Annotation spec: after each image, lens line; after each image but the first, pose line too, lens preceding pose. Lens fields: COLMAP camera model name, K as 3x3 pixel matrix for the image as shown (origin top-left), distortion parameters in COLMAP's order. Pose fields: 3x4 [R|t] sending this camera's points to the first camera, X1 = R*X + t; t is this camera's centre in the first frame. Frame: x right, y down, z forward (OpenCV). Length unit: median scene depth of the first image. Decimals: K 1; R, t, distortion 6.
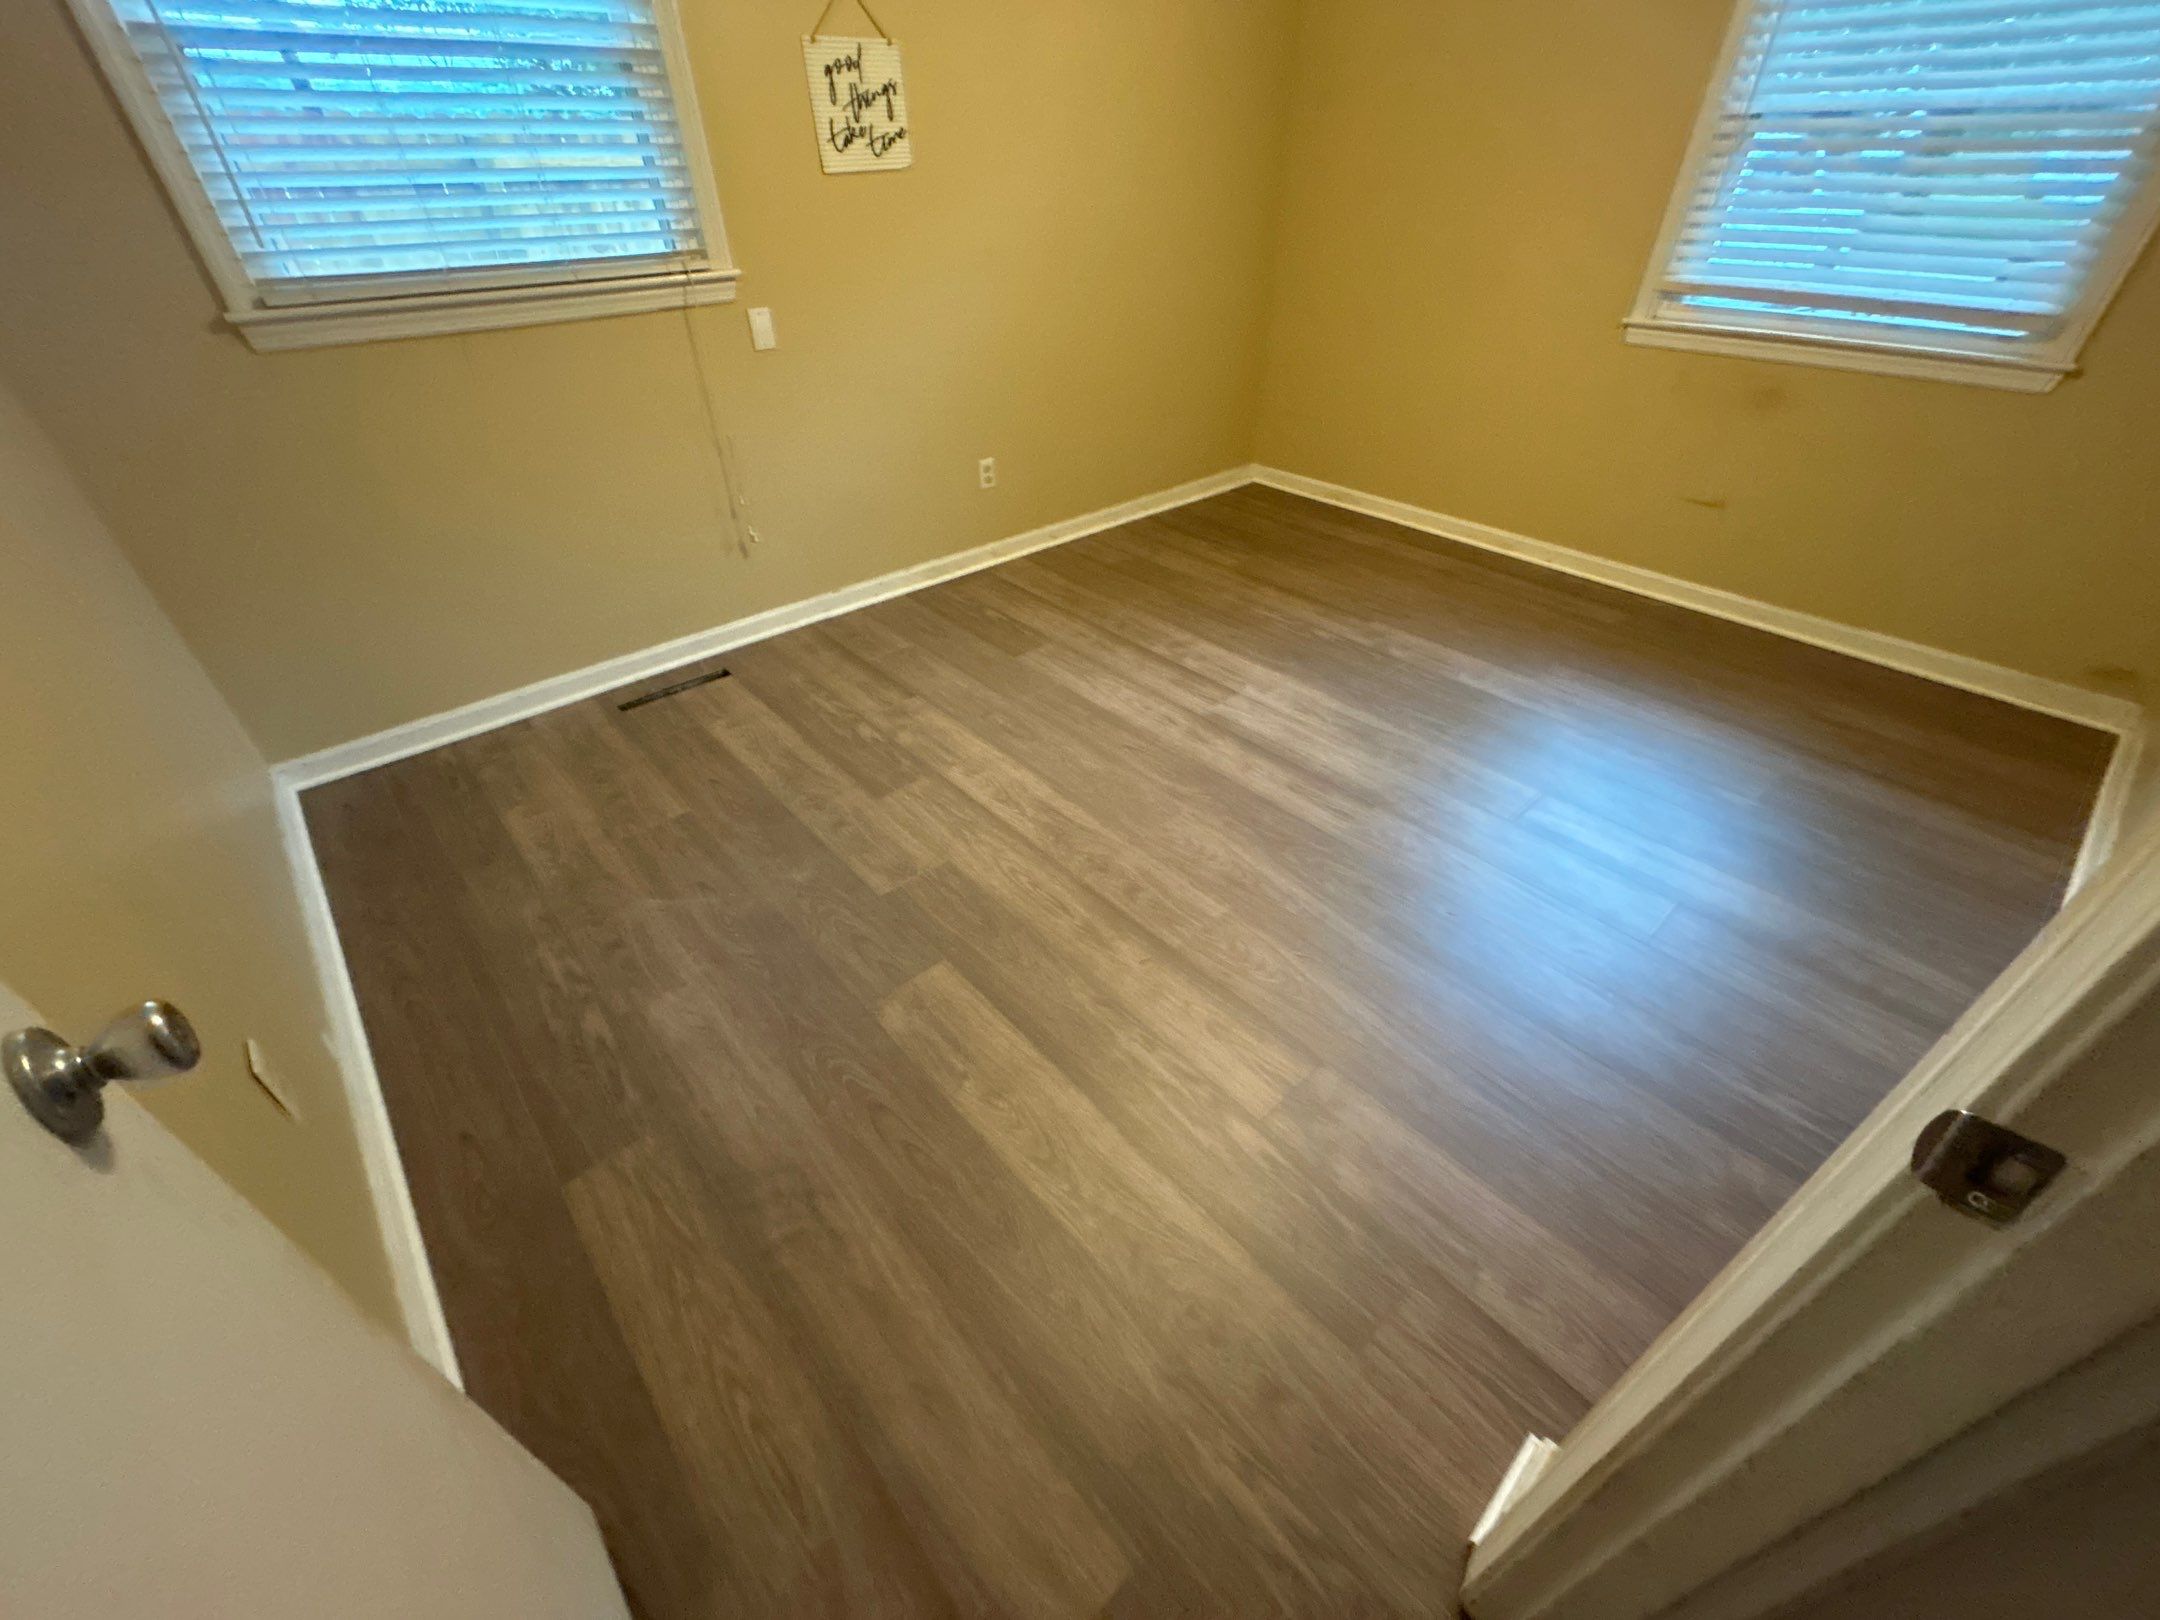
lens RADIAL K [[876.2, 0, 1087.2], [0, 876.2, 806.4], [0, 0, 1]] dist [0.017038, -0.002967]
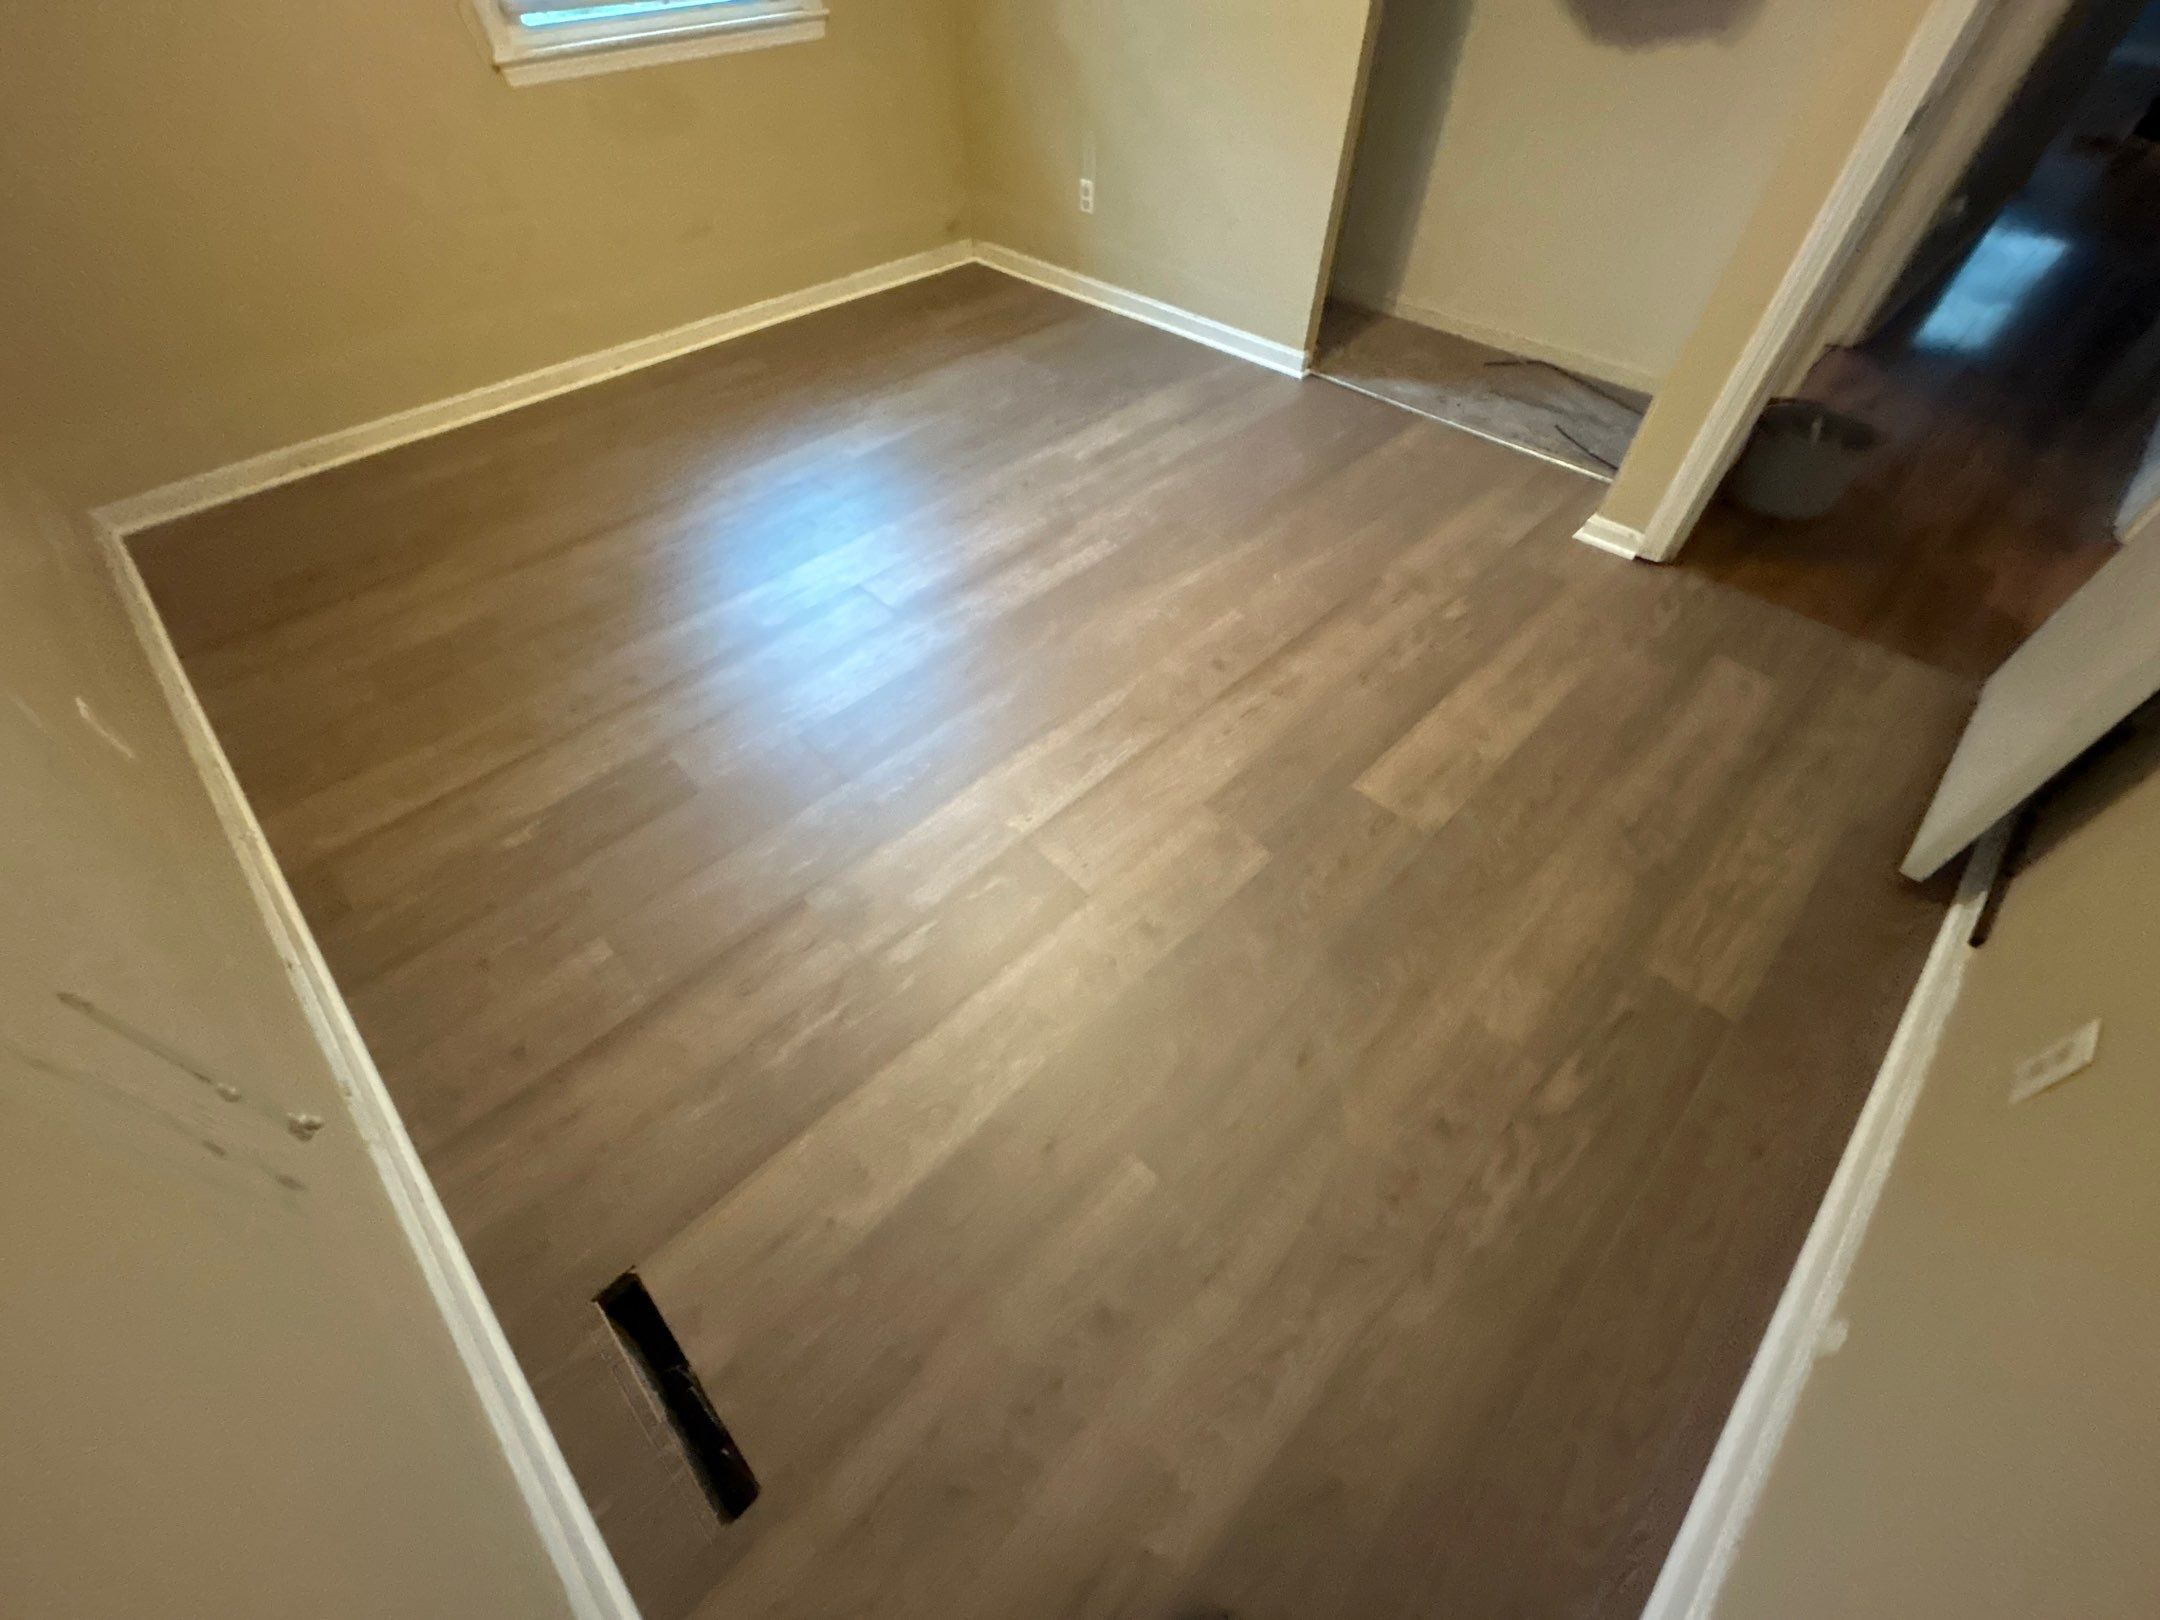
lens RADIAL K [[876.2, 0, 1083.2], [0, 876.2, 799.8], [0, 0, 1]] dist [0.017038, -0.002967]
pose [[-0.055464, -0.745581, 0.664103, -0.555539], [0.611077, 0.500663, 0.613124, -0.414271], [-0.789626, 0.439824, 0.427839, 0.561677]]
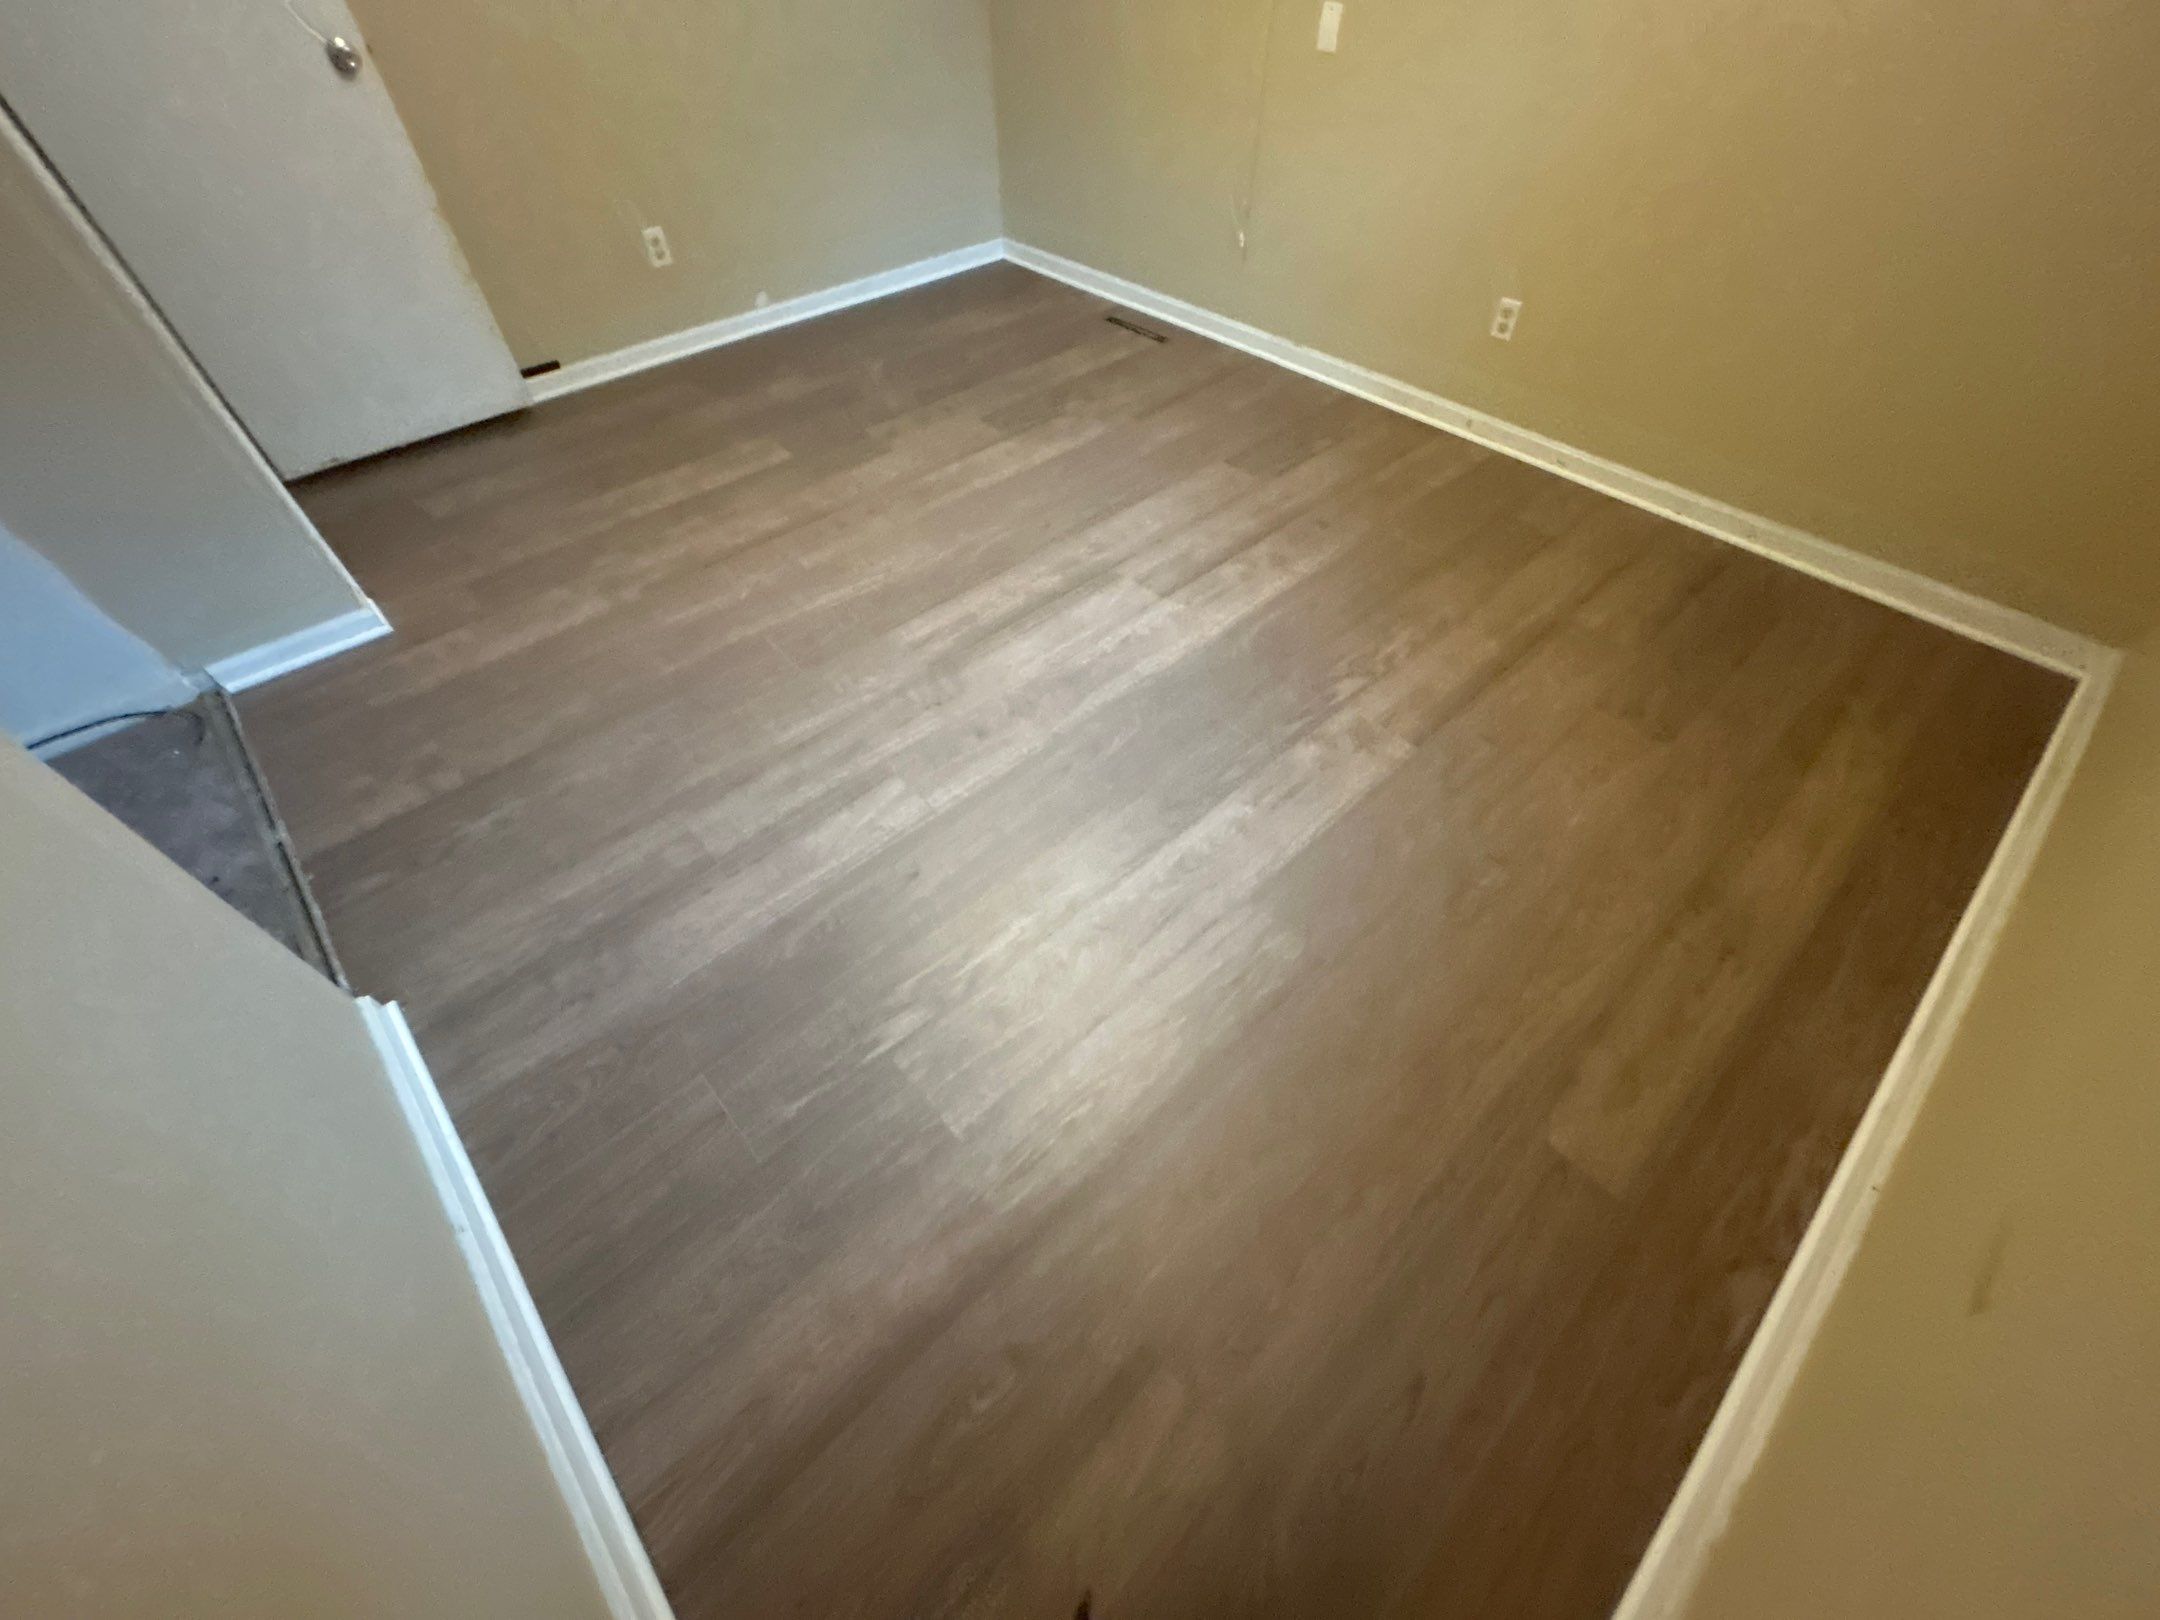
lens RADIAL K [[876.2, 0, 1054.9], [0, 876.2, 780.3], [0, 0, 1]] dist [0.017038, -0.002967]
pose [[0.005717, 0.746409, -0.665463, 0.871784], [-0.599163, 0.535349, 0.595320, -0.479220], [0.800607, 0.395317, 0.450281, 0.612124]]
